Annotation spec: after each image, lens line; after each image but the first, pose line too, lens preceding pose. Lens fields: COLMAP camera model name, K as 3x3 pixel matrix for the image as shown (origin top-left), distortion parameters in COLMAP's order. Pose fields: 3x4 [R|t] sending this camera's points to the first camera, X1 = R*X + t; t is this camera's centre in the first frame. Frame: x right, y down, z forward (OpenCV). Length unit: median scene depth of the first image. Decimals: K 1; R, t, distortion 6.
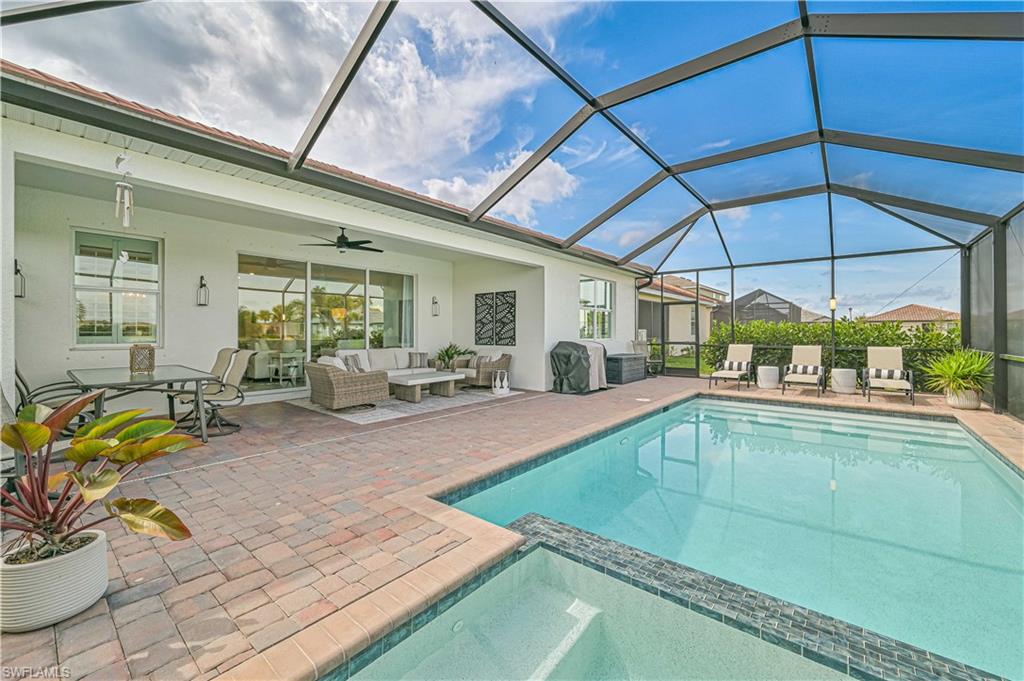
lens RADIAL K [[408.4, 0, 511.7], [0, 408.4, 333.5], [0, 0, 1]] dist [-0.001736, -0.000256]
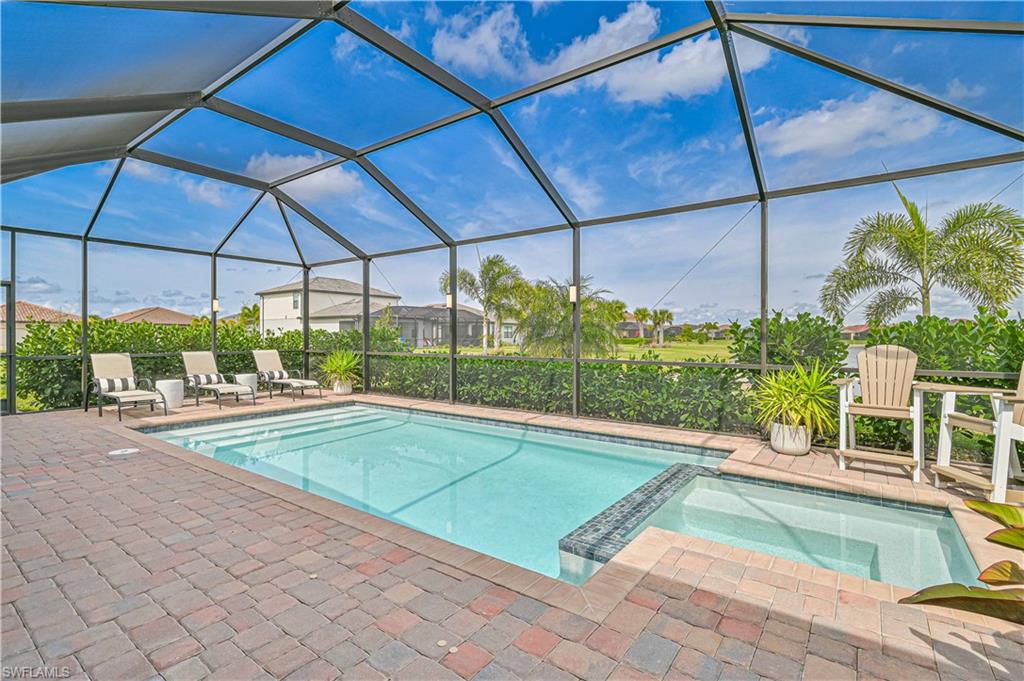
lens RADIAL K [[478.6, 0, 514.4], [0, 478.6, 339.0], [0, 0, 1]] dist [-0.000594, -0.001973]
pose [[-0.055456, -0.007721, 0.998431, -1.109498], [0.005273, 0.999954, 0.008025, -0.011273], [-0.998447, 0.005709, -0.055413, 1.301144]]
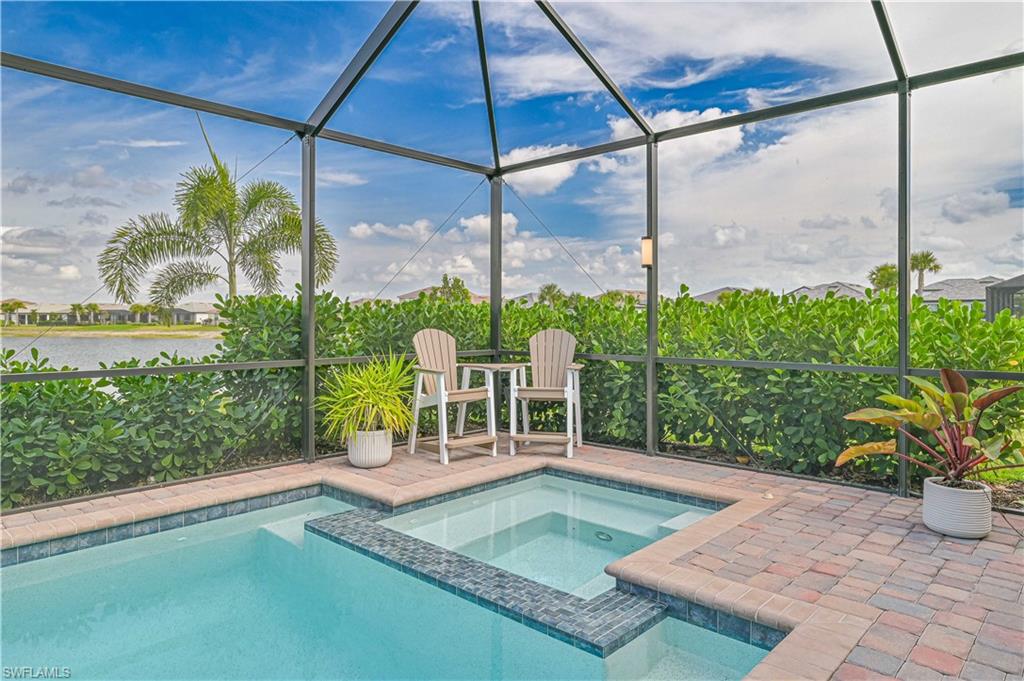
lens RADIAL K [[647.7, 0, 517.0], [0, 647.7, 329.5], [0, 0, 1]] dist [0.003631, -0.000510]
pose [[-0.998745, -0.000961, 0.050070, 0.138812], [0.000183, 0.999739, 0.022844, -0.018870], [-0.050079, 0.022824, -0.998484, 2.132901]]
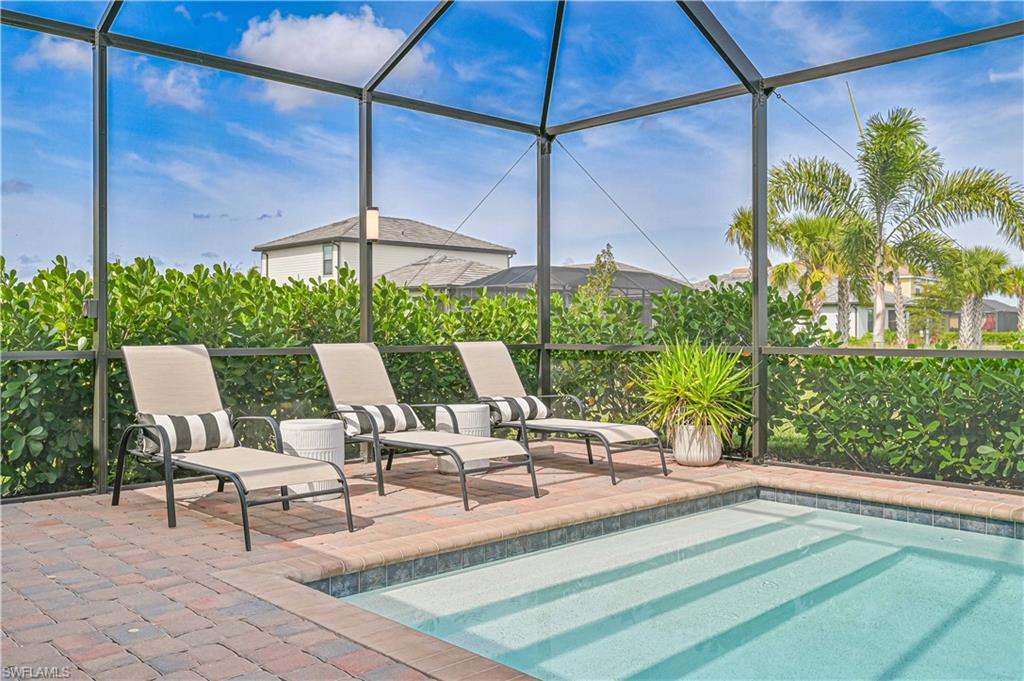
lens RADIAL K [[895.6, 0, 513.6], [0, 895.6, 337.0], [0, 0, 1]] dist [-0.014996, 0.001886]
pose [[0.125209, -0.008953, 0.992090, 0.098561], [0.006340, 0.999946, 0.008224, 0.061287], [-0.992110, 0.005260, 0.125259, 2.626458]]
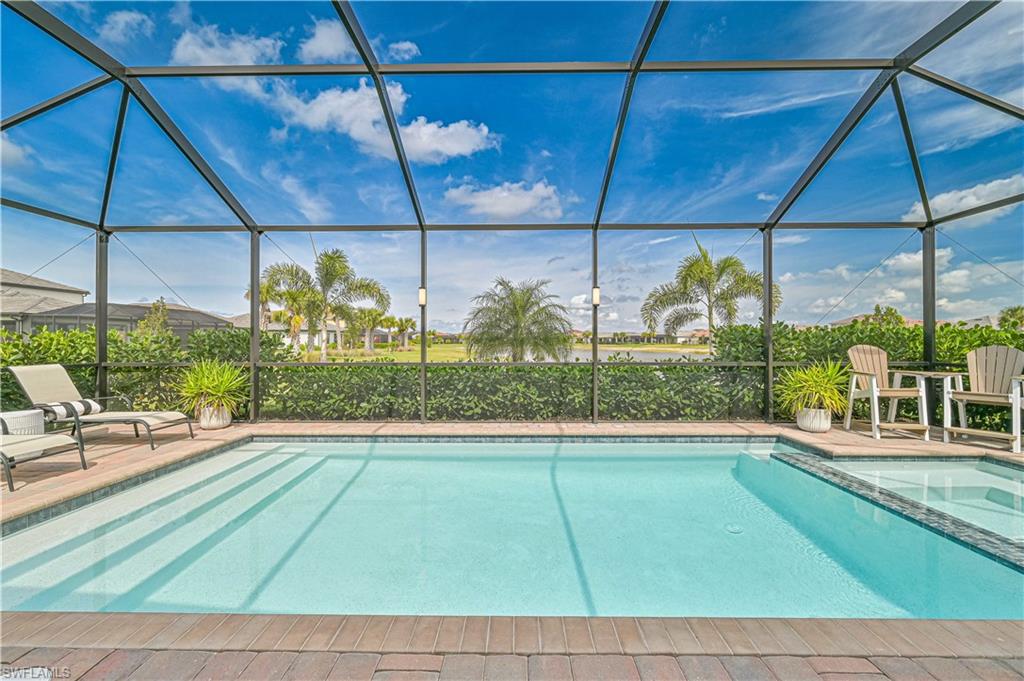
lens RADIAL K [[408.4, 0, 509.8], [0, 408.4, 337.1], [0, 0, 1]] dist [-0.001736, -0.000256]
pose [[-0.625284, 0.007796, 0.780358, 0.063548], [0.005531, 0.999969, -0.005559, -0.006310], [-0.780378, 0.000840, -0.625308, 2.560300]]
